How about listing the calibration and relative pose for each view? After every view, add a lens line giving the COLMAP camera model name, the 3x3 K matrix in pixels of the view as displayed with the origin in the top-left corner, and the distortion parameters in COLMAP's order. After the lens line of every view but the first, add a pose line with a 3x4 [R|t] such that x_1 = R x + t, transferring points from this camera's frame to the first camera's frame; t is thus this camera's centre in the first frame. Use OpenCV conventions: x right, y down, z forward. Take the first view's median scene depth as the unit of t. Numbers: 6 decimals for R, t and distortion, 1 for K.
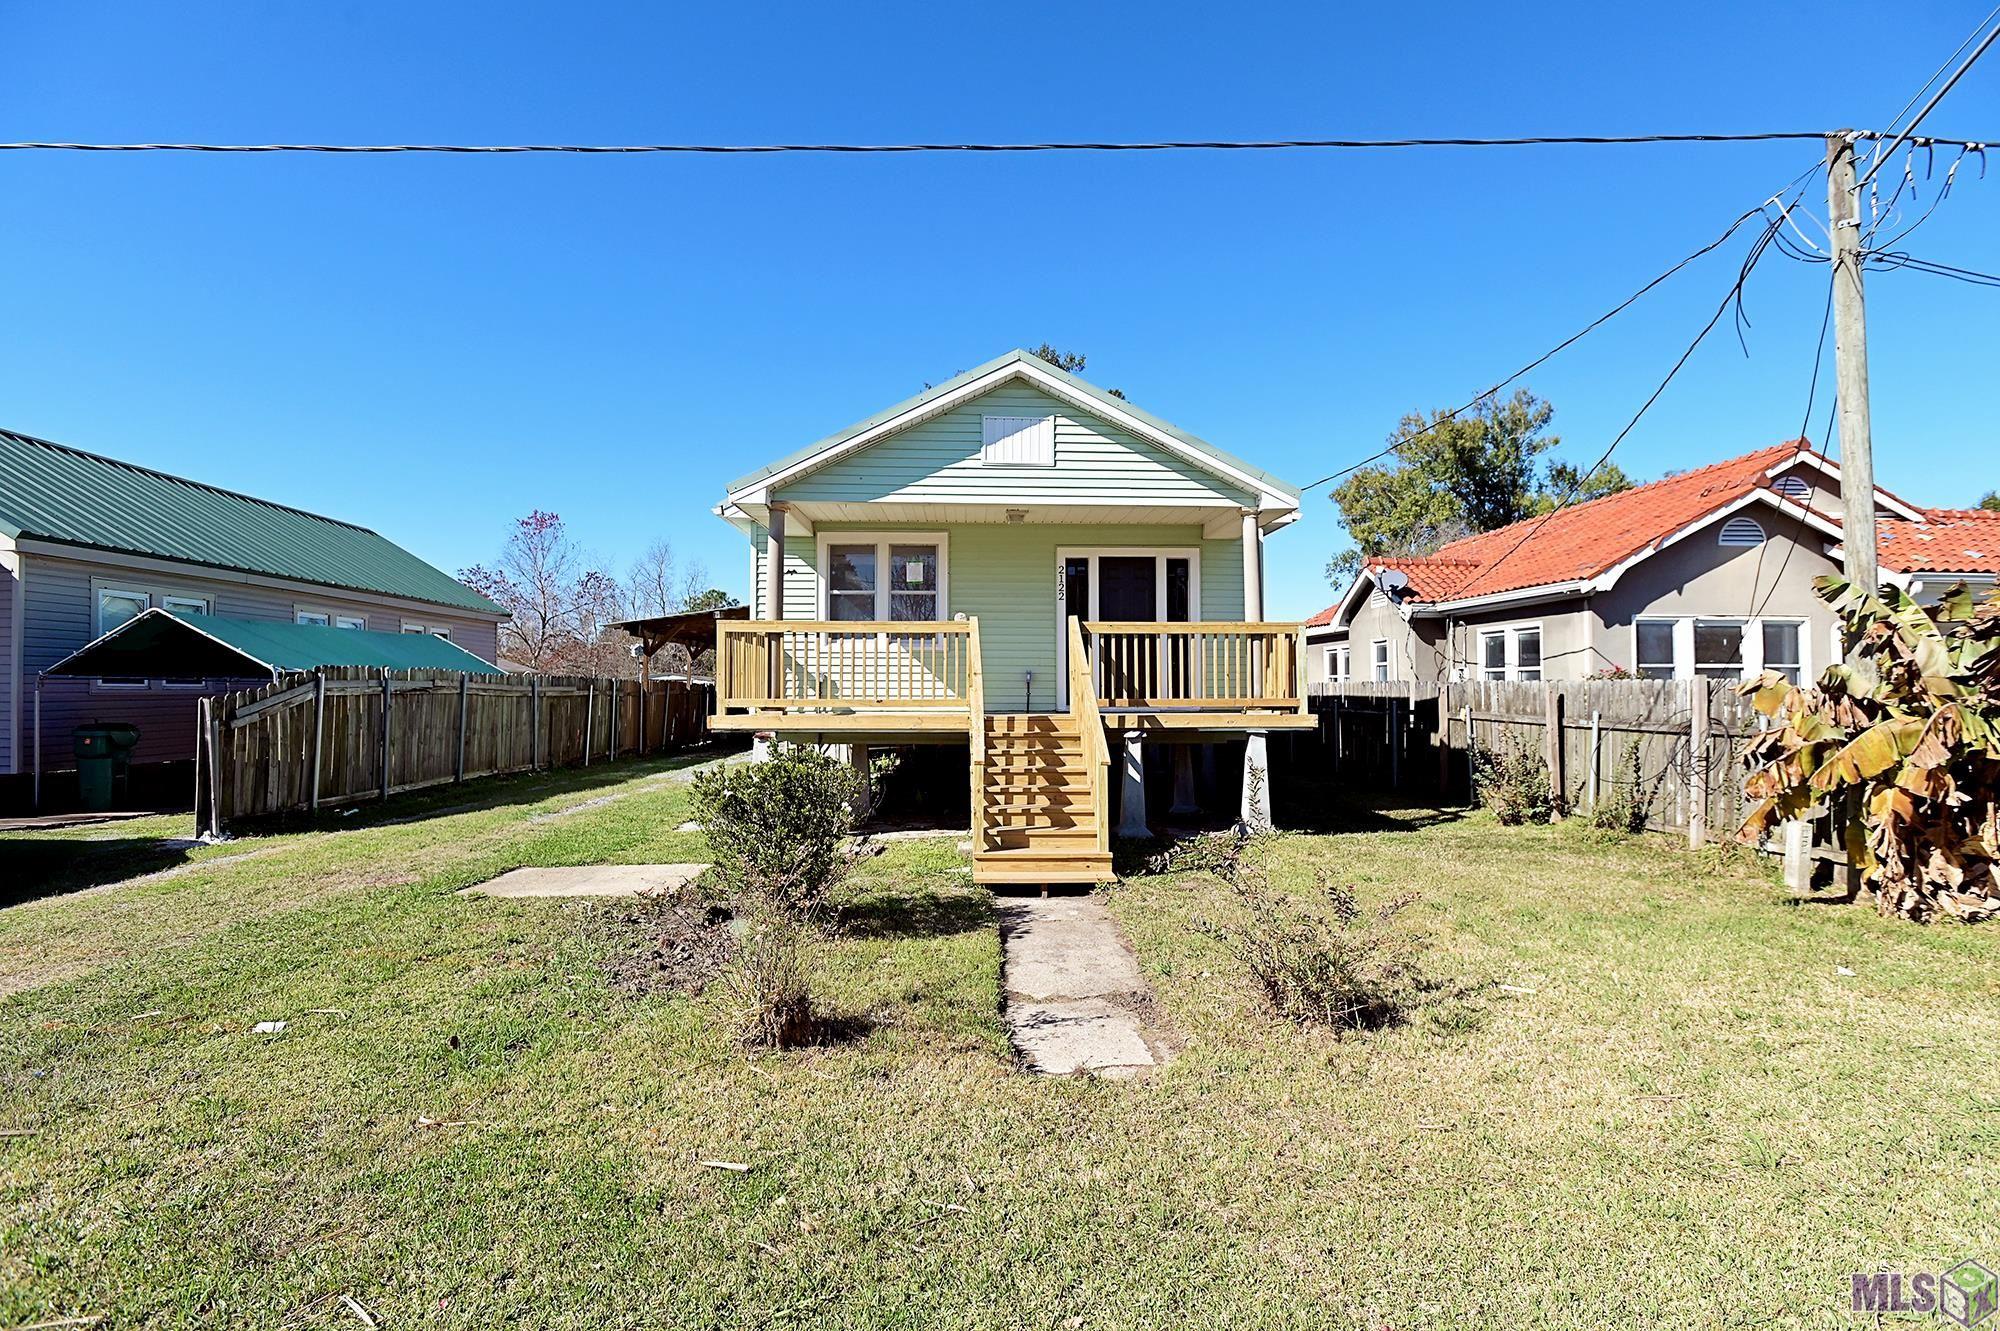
lens RADIAL K [[929.1, 0, 1003.8], [0, 929.1, 656.8], [0, 0, 1]] dist [-0.013087, 0.000365]
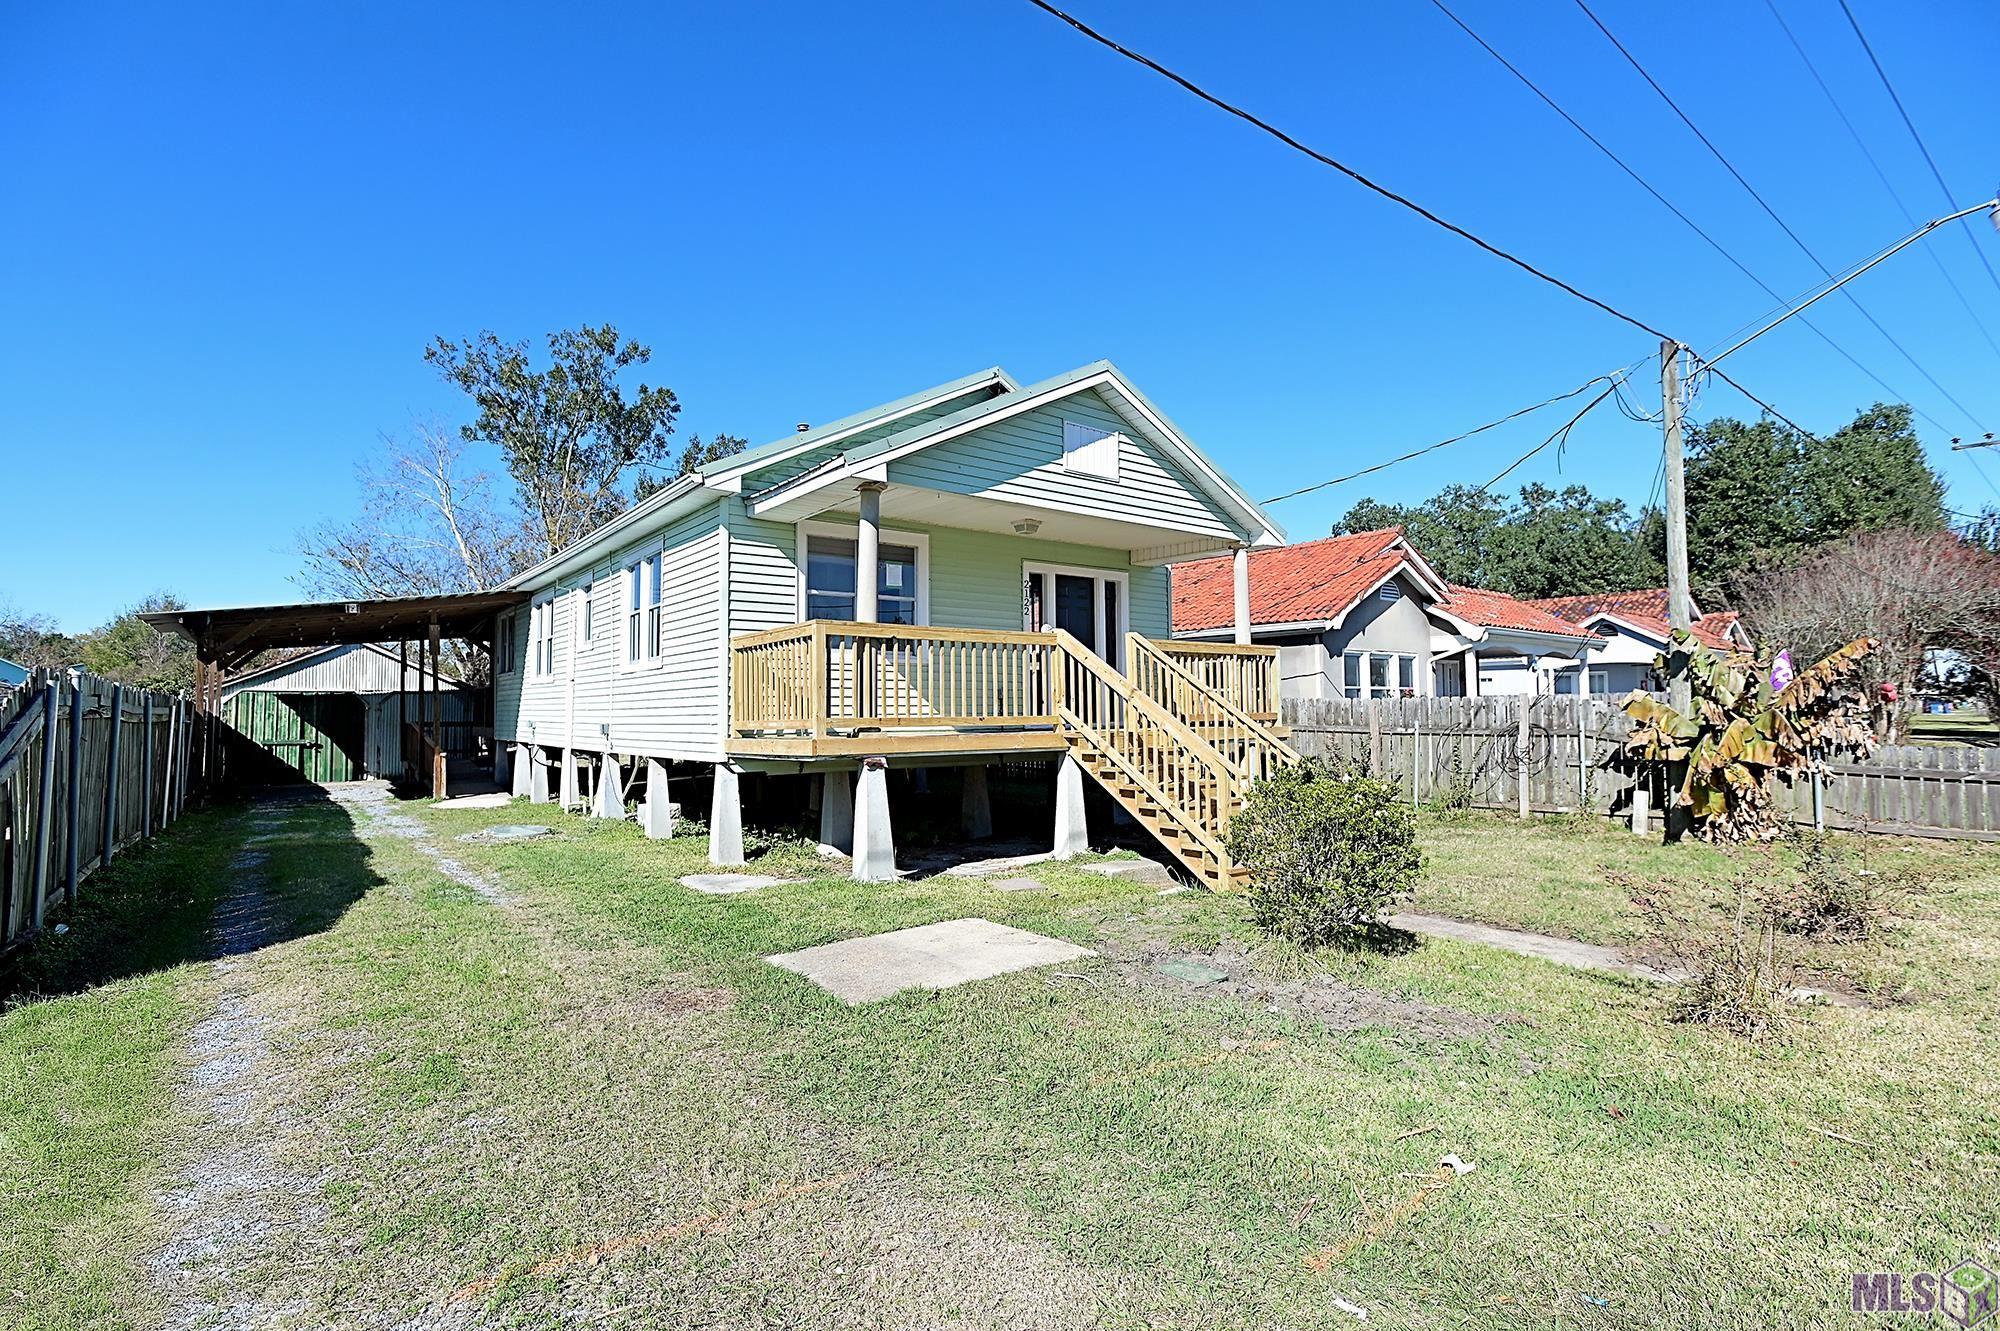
lens RADIAL K [[929.1, 0, 1002.5], [0, 929.1, 668.8], [0, 0, 1]] dist [-0.013087, 0.000365]
pose [[0.821886, 0.018334, 0.569357, -0.516812], [-0.011705, 0.999814, -0.015299, 0.010773], [-0.569532, 0.005910, 0.821948, 0.208852]]
